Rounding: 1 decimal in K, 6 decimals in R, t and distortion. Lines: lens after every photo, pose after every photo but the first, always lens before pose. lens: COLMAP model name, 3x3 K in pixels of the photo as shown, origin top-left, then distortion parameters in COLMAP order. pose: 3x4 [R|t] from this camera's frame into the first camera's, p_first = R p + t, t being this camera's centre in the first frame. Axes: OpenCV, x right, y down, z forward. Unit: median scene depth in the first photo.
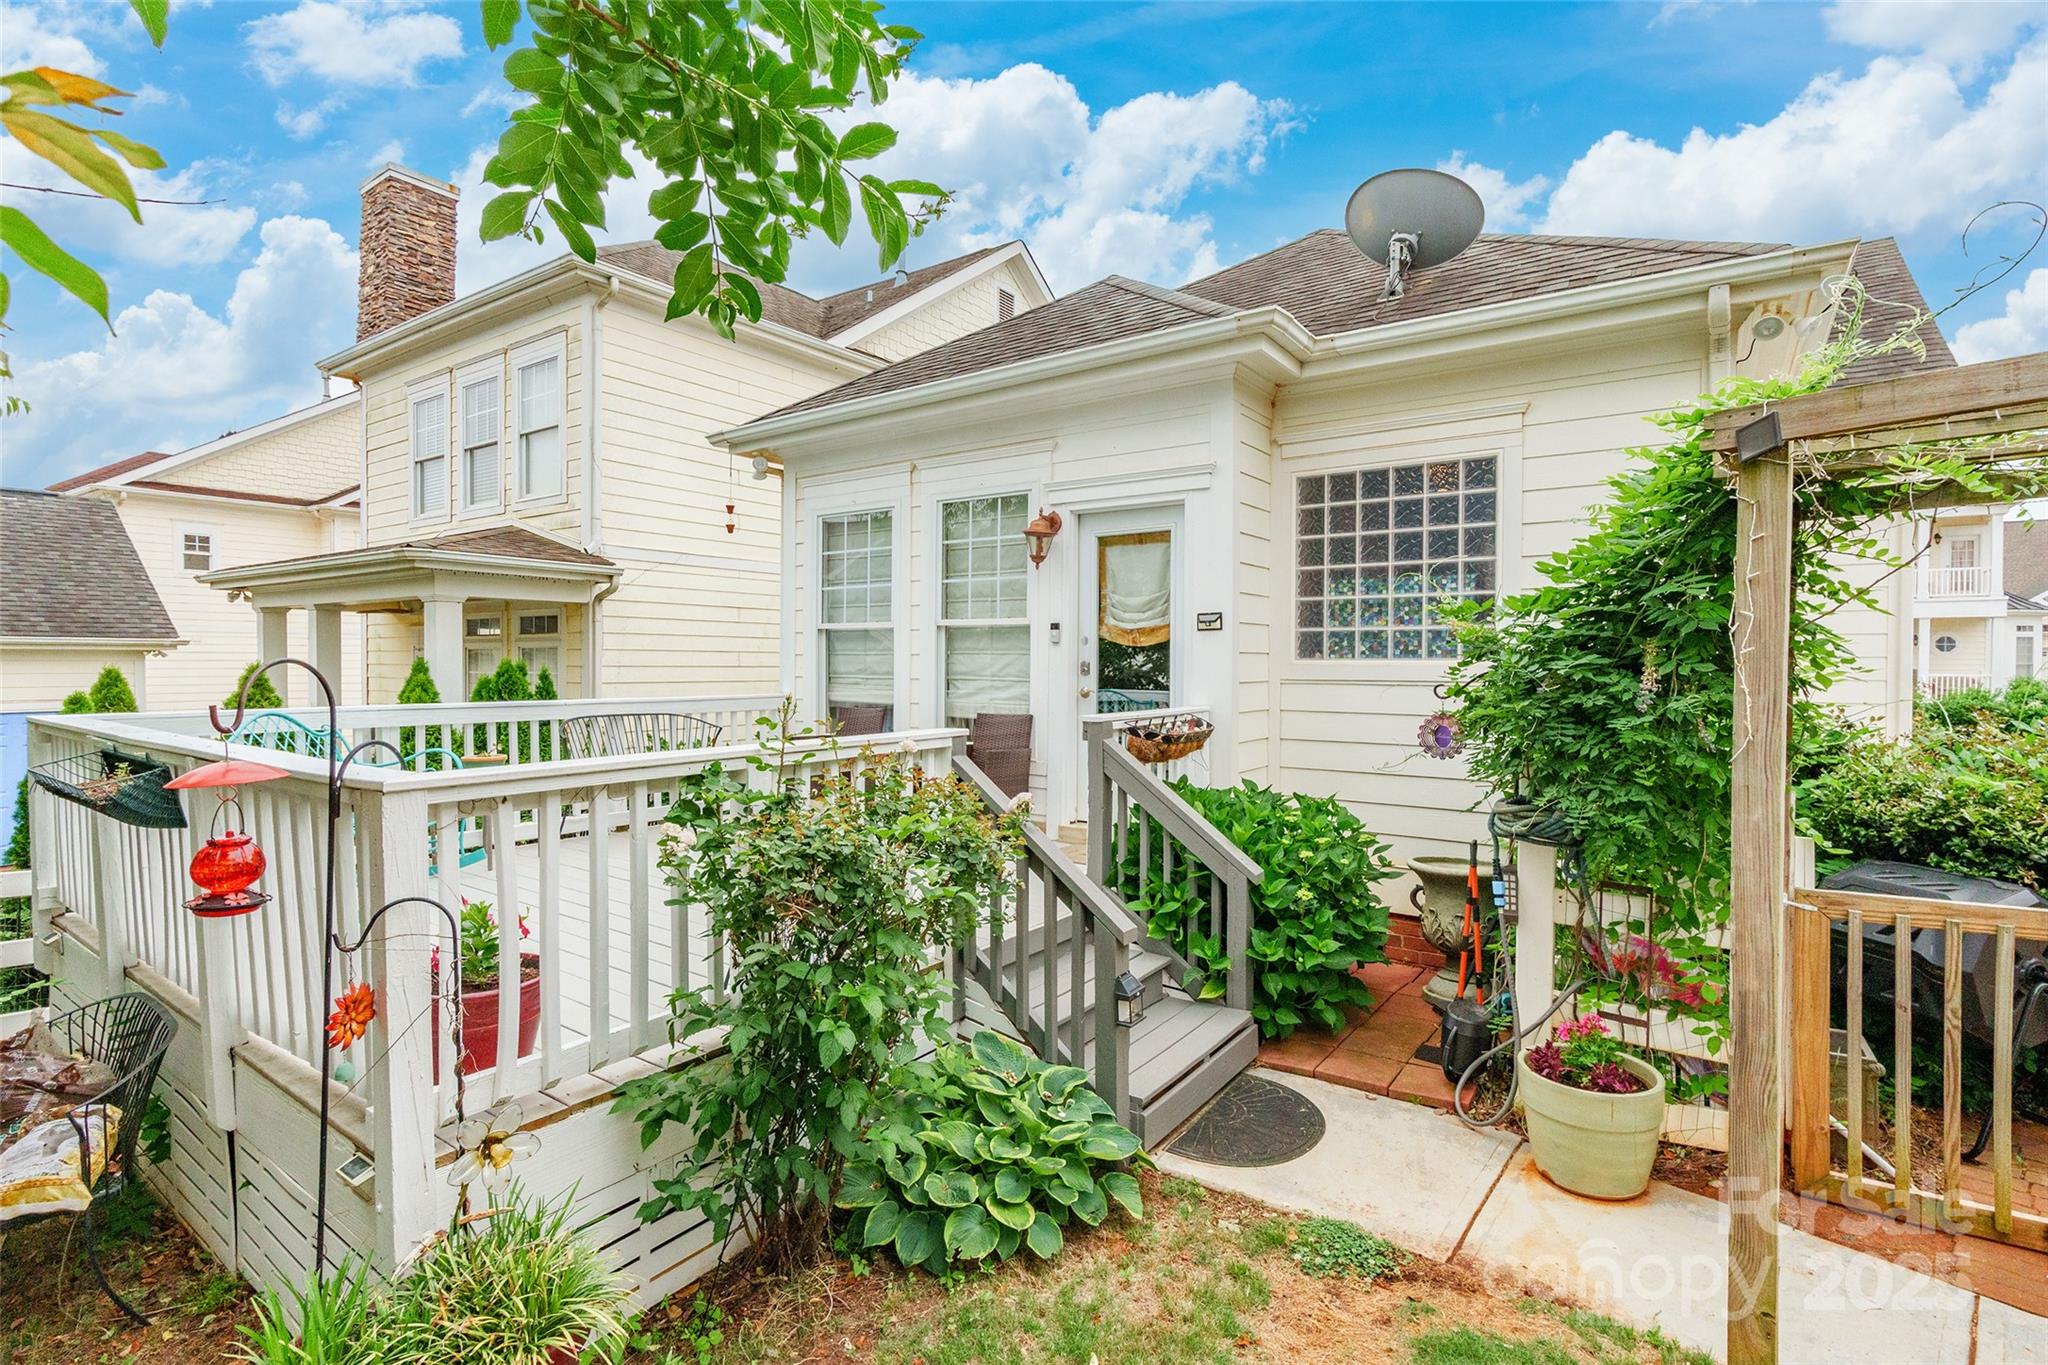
lens RADIAL K [[957.0, 0, 1017.3], [0, 957.0, 691.4], [0, 0, 1]] dist [-0.013322, 0.002135]
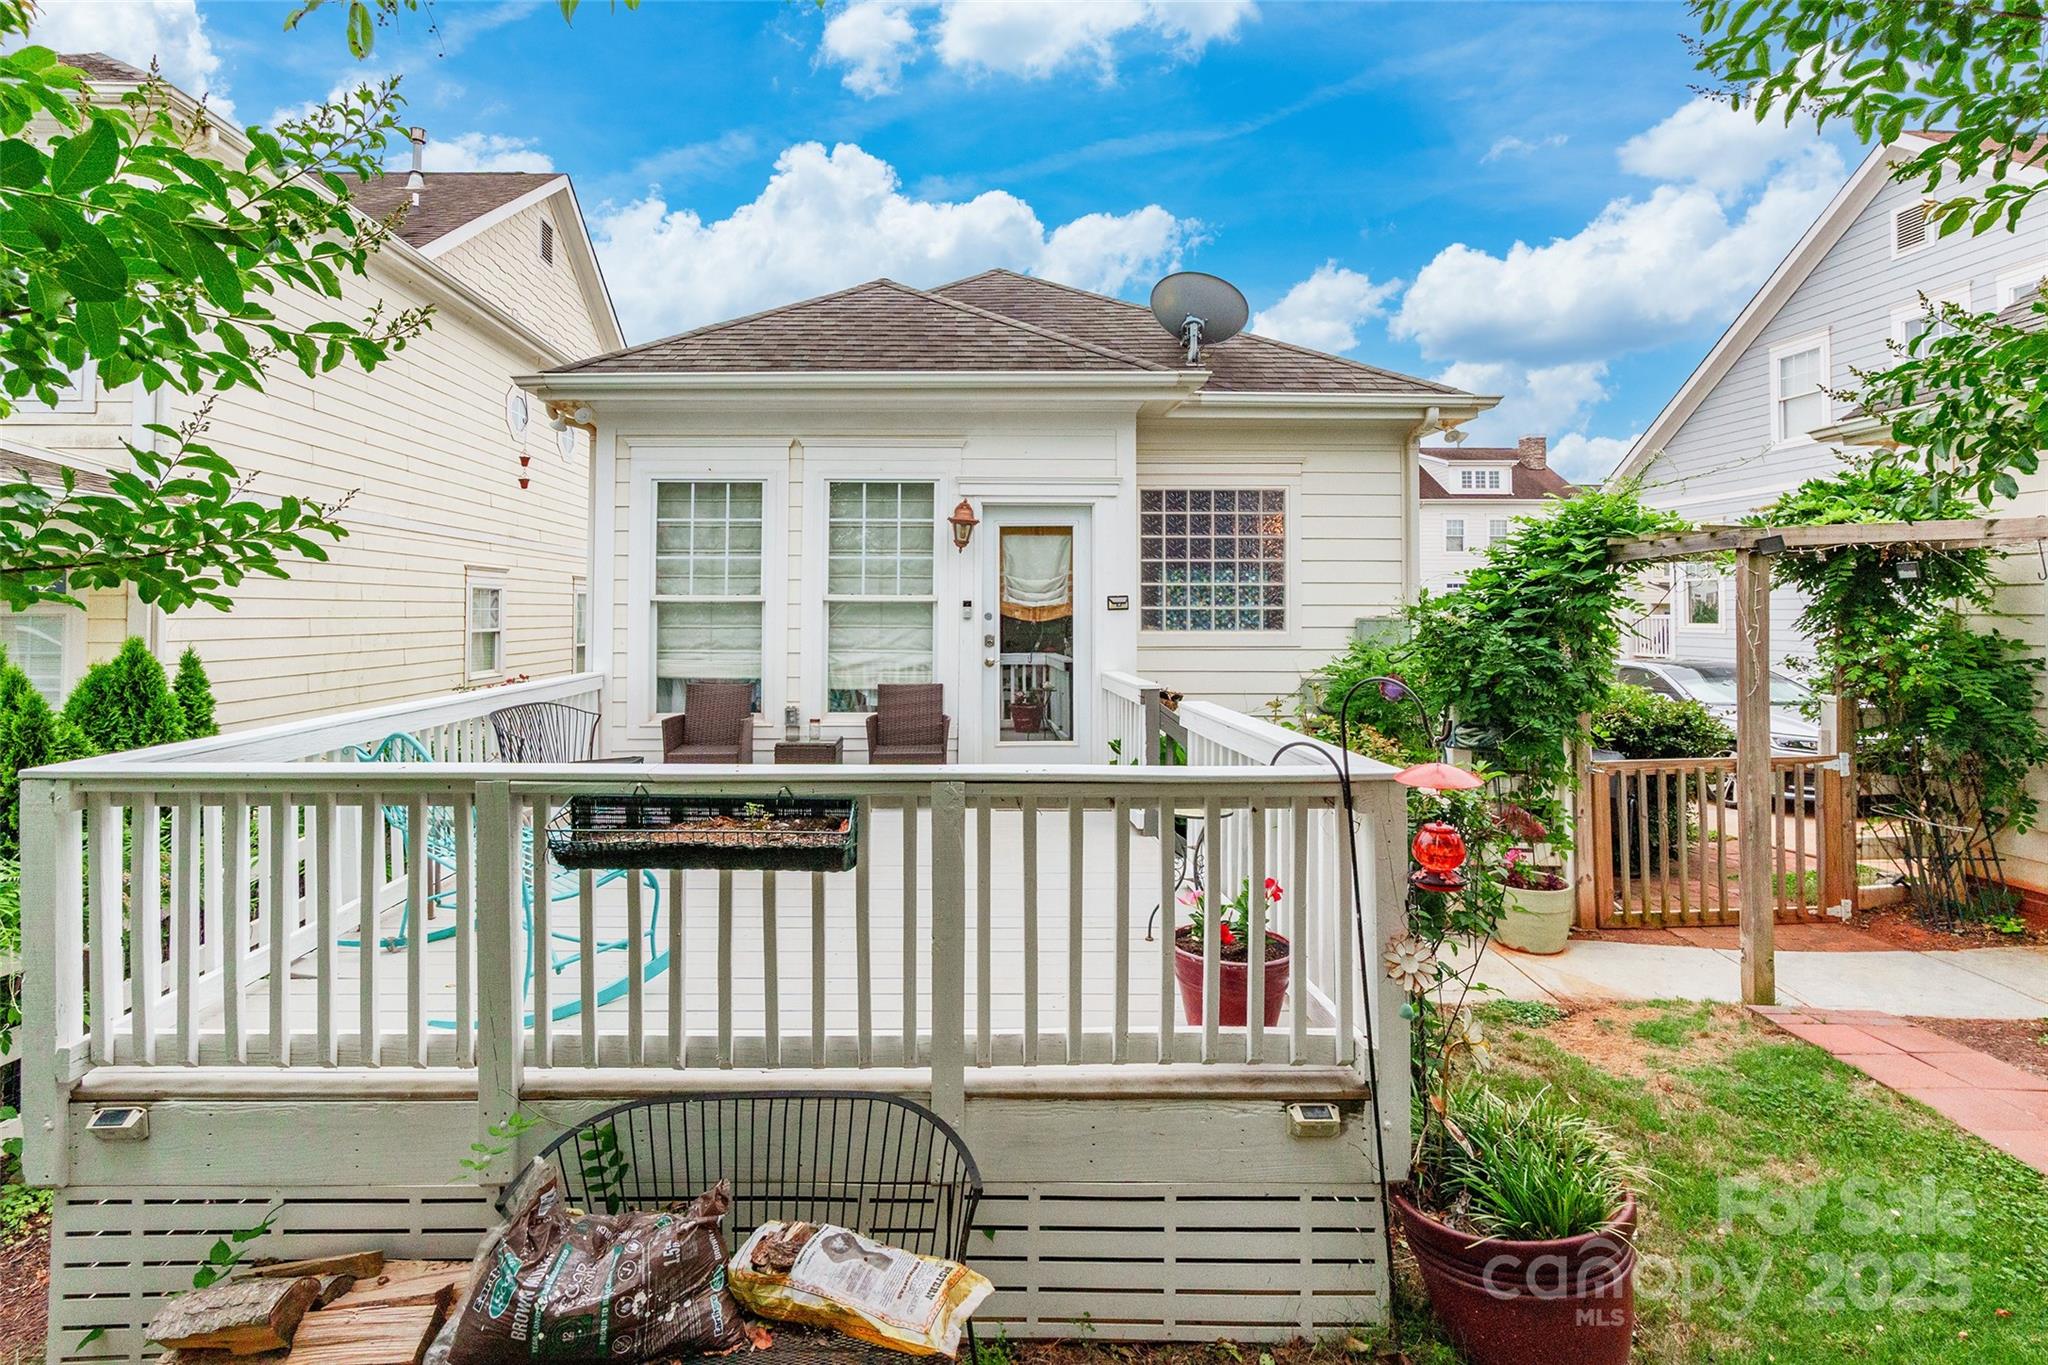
lens RADIAL K [[957.0, 0, 964.4], [0, 957.0, 596.2], [0, 0, 1]] dist [-0.013322, 0.002135]
pose [[0.819502, 0.006459, 0.573040, -0.618187], [0.020499, 0.998966, -0.040576, -0.032015], [-0.572710, 0.044998, 0.818522, 0.085543]]
